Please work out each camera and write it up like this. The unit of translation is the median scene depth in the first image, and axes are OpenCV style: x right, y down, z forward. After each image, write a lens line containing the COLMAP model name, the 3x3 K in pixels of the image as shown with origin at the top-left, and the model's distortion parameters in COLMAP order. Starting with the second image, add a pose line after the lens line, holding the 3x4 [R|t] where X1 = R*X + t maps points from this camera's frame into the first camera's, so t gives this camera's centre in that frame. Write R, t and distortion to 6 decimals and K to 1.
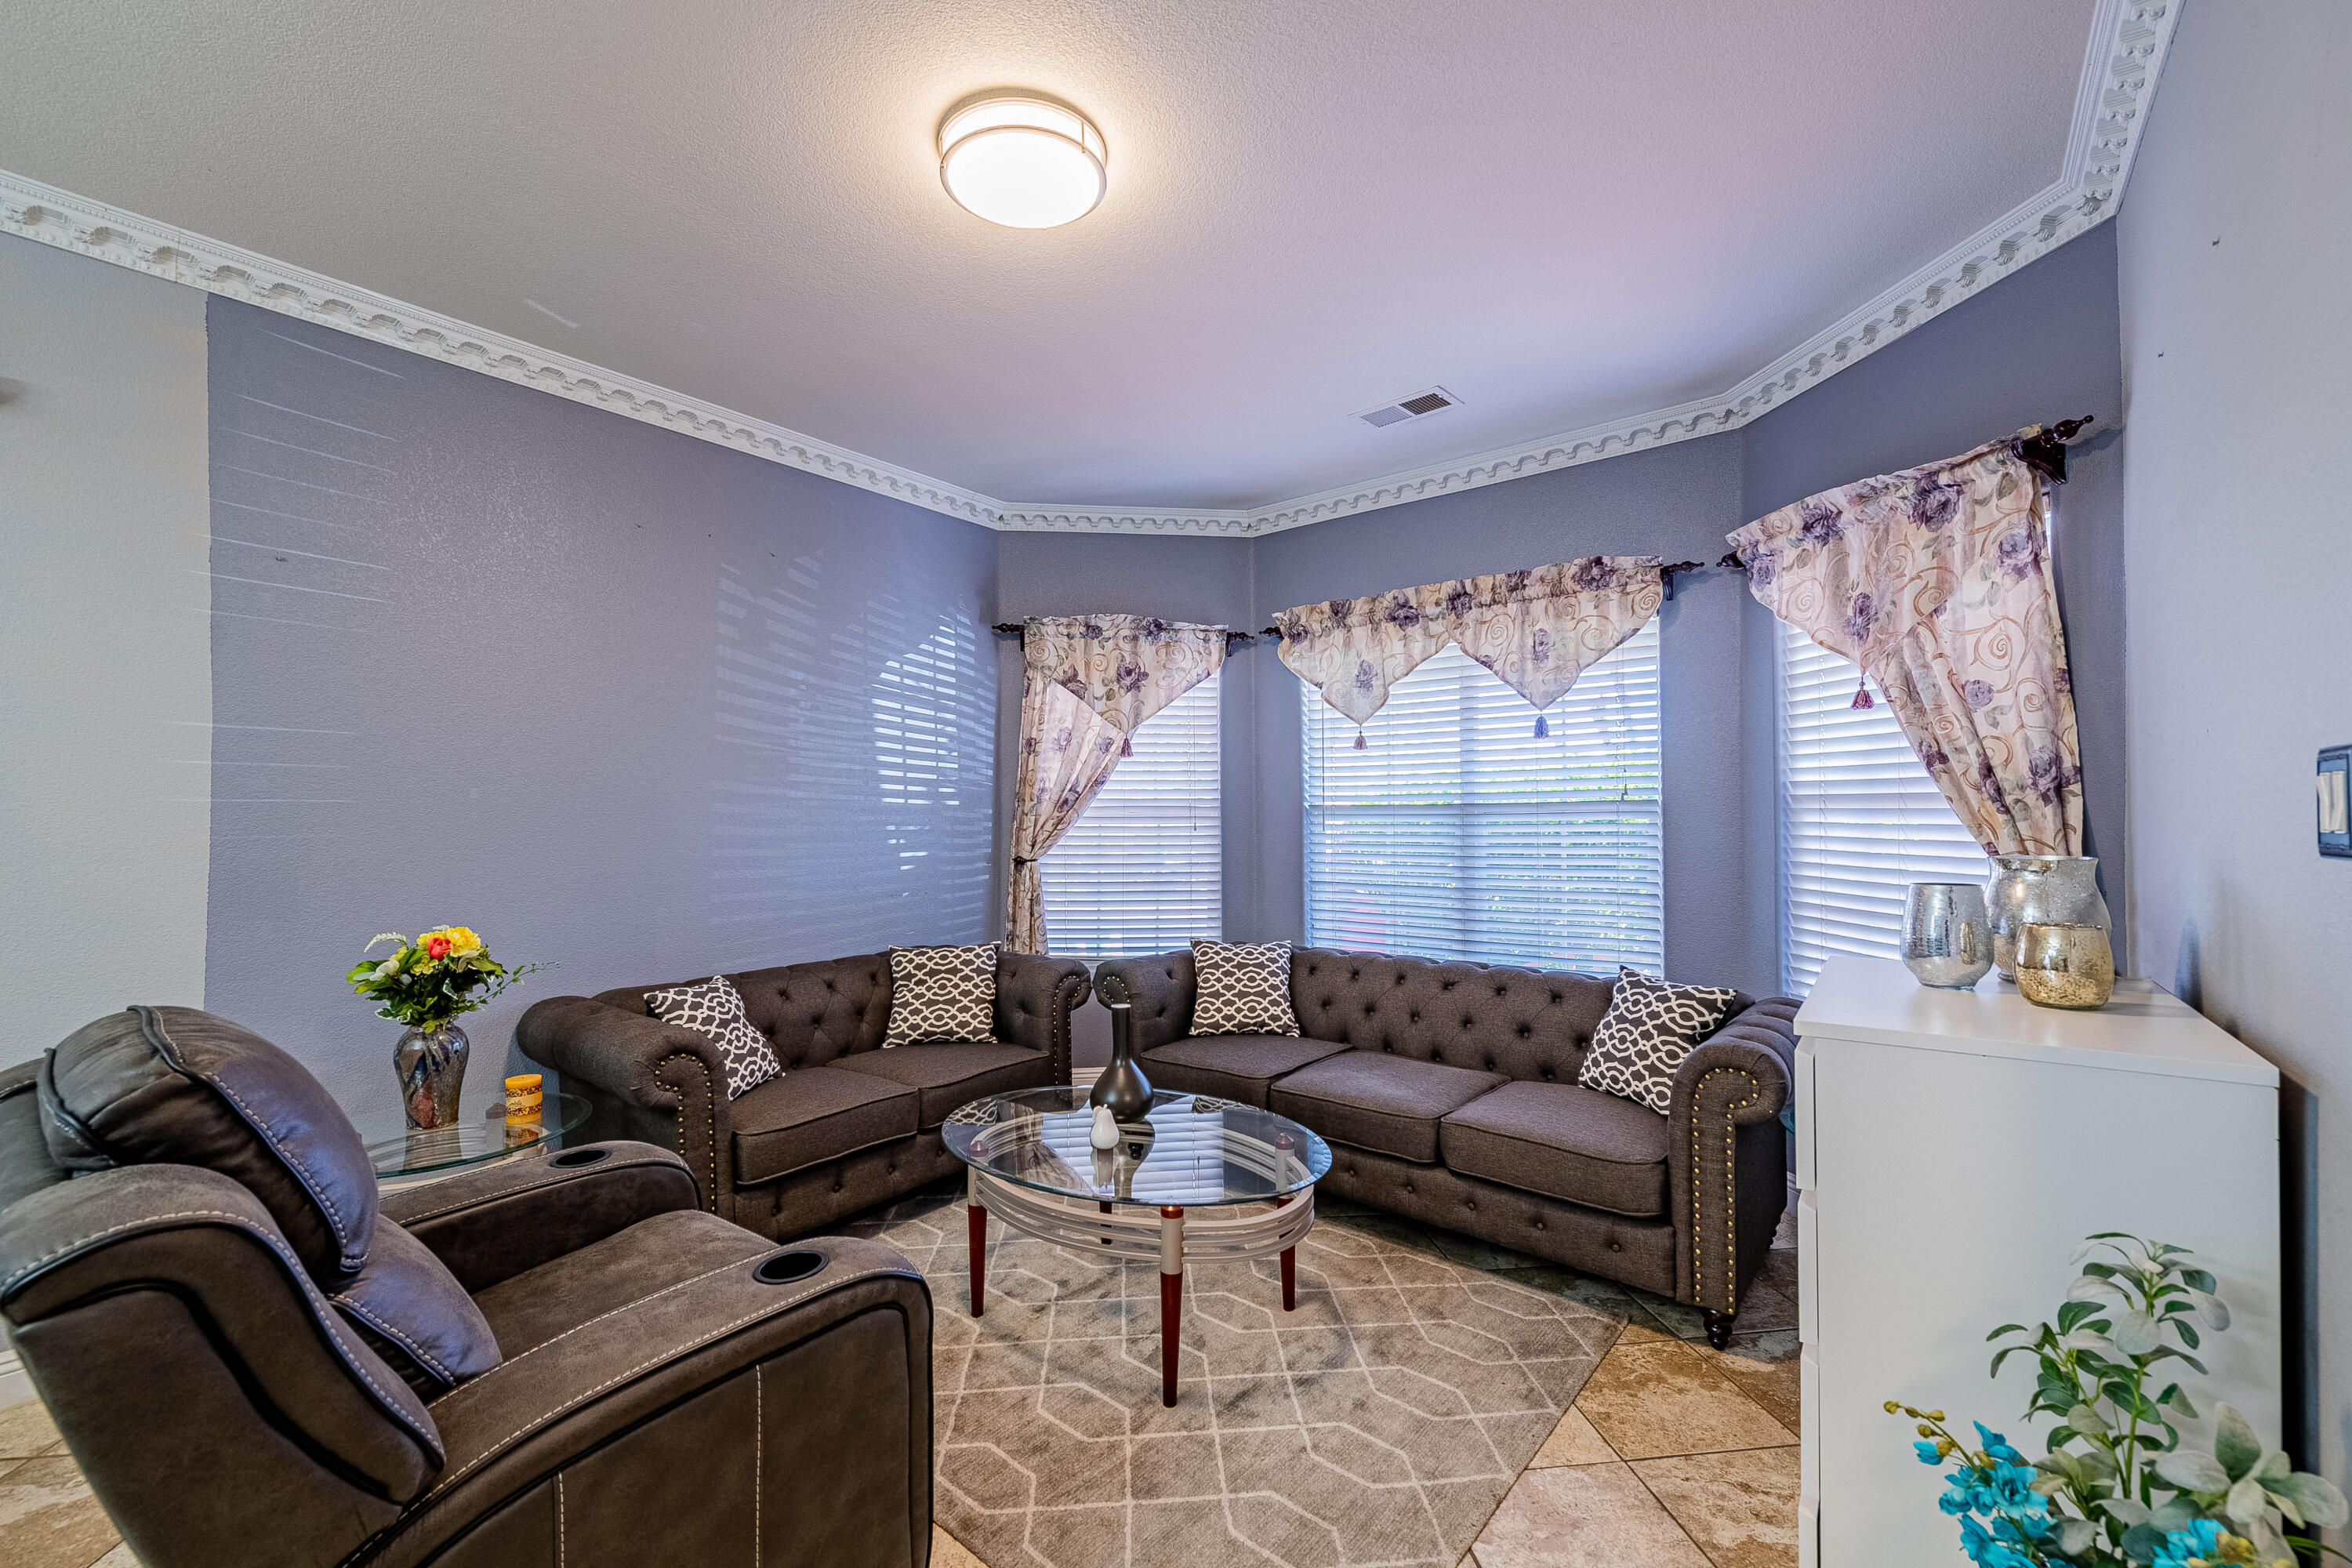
lens RADIAL K [[956.3, 0, 1161.4], [0, 956.3, 812.9], [0, 0, 1]] dist [0.009191, -0.005927]
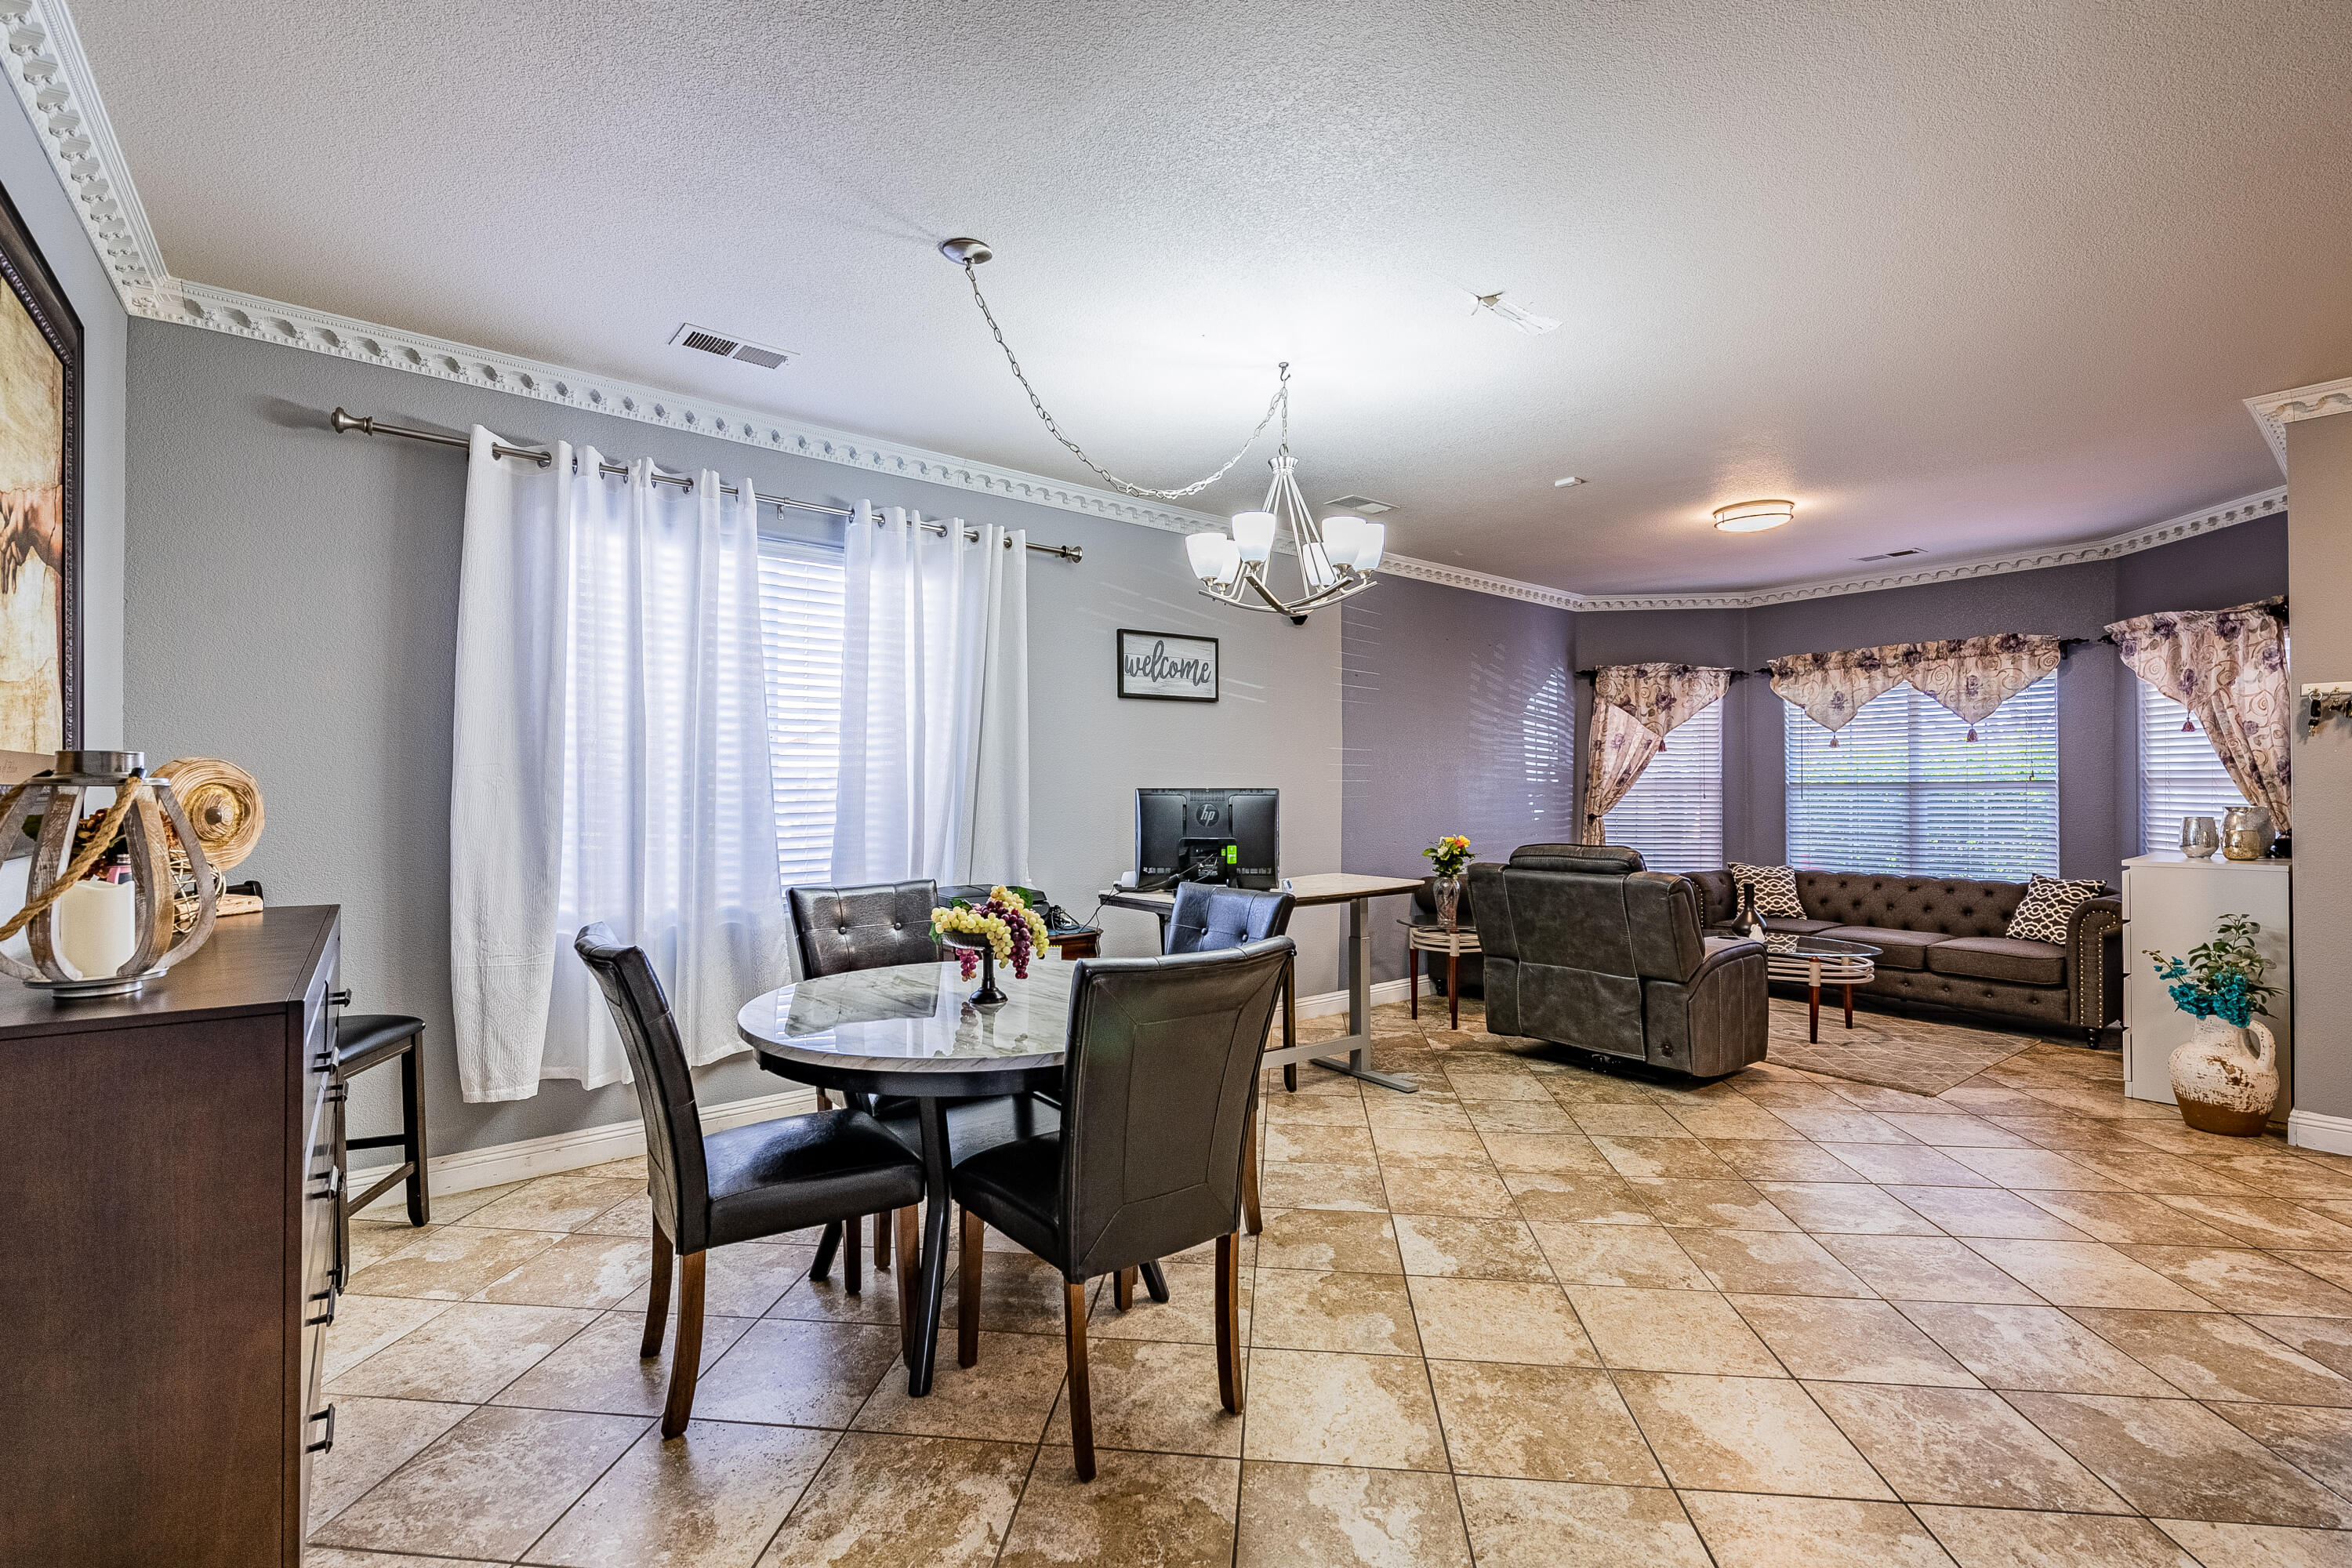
lens RADIAL K [[1012.5, 0, 1172.9], [0, 1012.5, 790.1], [0, 0, 1]] dist [0.000196, -0.000651]
pose [[0.974967, 0.002771, -0.222334, -0.605392], [-0.001859, 0.999989, 0.004312, -0.000922], [0.222343, -0.003790, 0.974961, -1.089393]]
